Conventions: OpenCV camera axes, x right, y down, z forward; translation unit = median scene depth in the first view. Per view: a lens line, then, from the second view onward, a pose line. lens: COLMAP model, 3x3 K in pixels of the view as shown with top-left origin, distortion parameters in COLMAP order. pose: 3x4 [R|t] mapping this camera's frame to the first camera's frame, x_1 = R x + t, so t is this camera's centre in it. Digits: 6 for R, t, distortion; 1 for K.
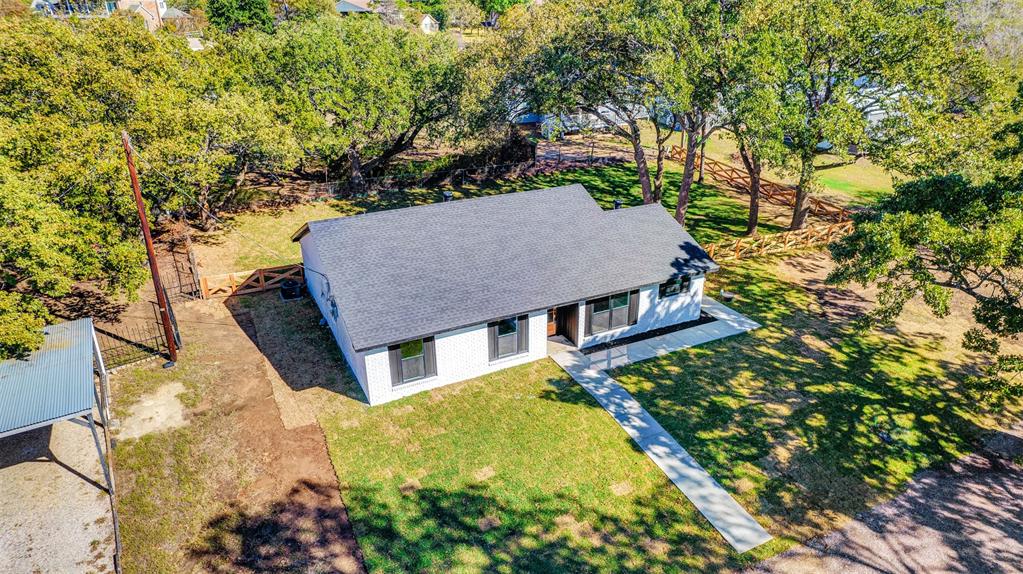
lens RADIAL K [[650.7, 0, 520.5], [0, 650.7, 281.1], [0, 0, 1]] dist [-0.083094, 0.071425]
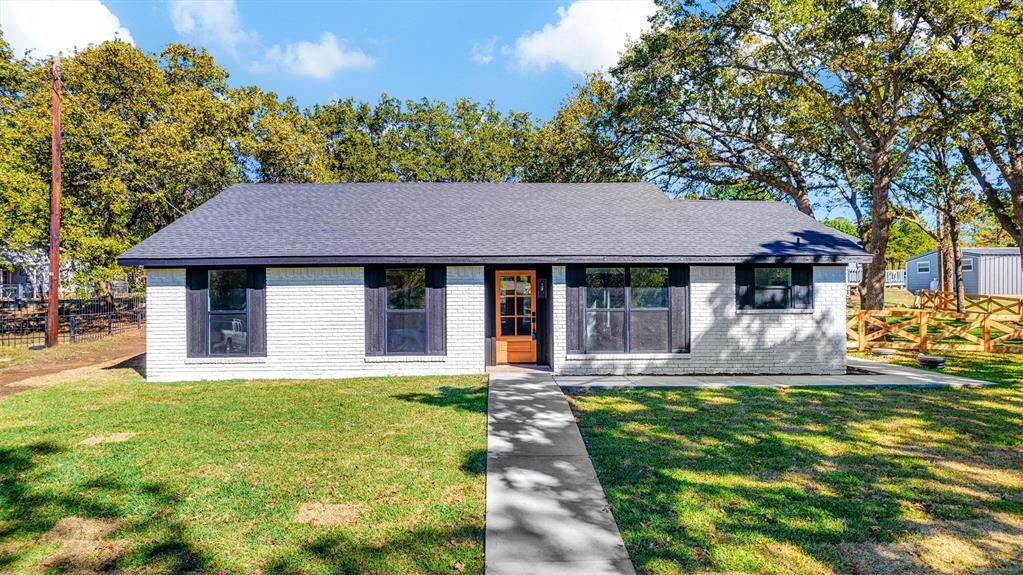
lens RADIAL K [[650.7, 0, 520.5], [0, 650.7, 281.6], [0, 0, 1]] dist [-0.083094, 0.071425]
pose [[0.908712, -0.006302, -0.417375, 0.322597], [-0.164331, 0.913742, -0.371579, 0.266072], [0.383715, 0.406246, 0.829293, 0.600328]]
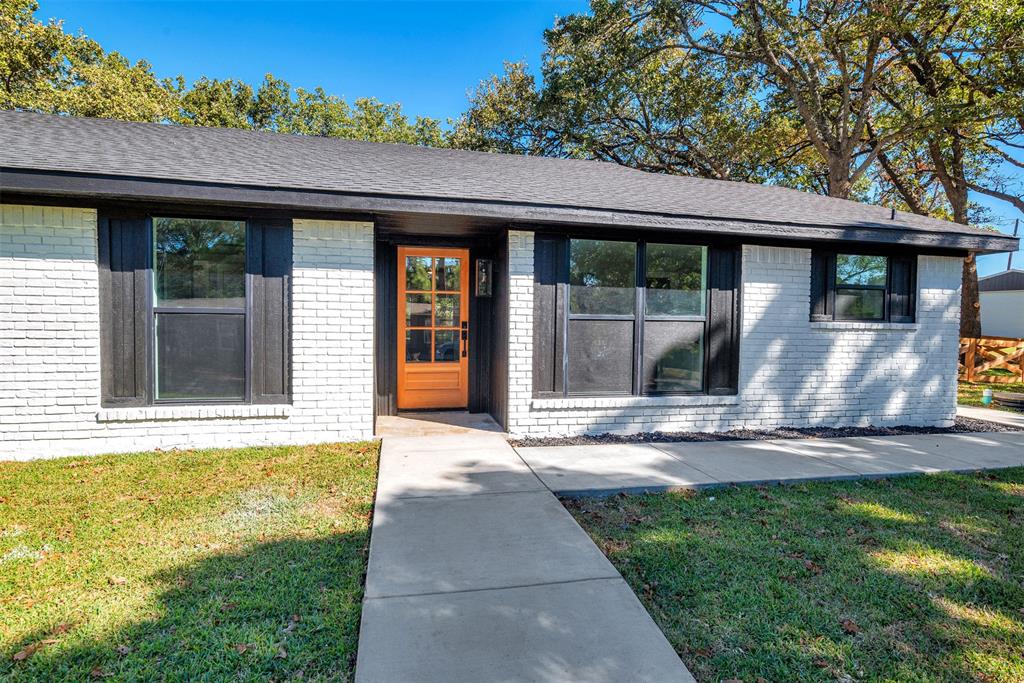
lens RADIAL K [[517.2, 0, 514.2], [0, 517.2, 325.9], [0, 0, 1]] dist [0.002706, 0.000414]
pose [[0.969576, 0.021836, -0.243813, 0.163205], [-0.114618, 0.920580, -0.373356, 0.160358], [0.216297, 0.389942, 0.895076, 0.897897]]
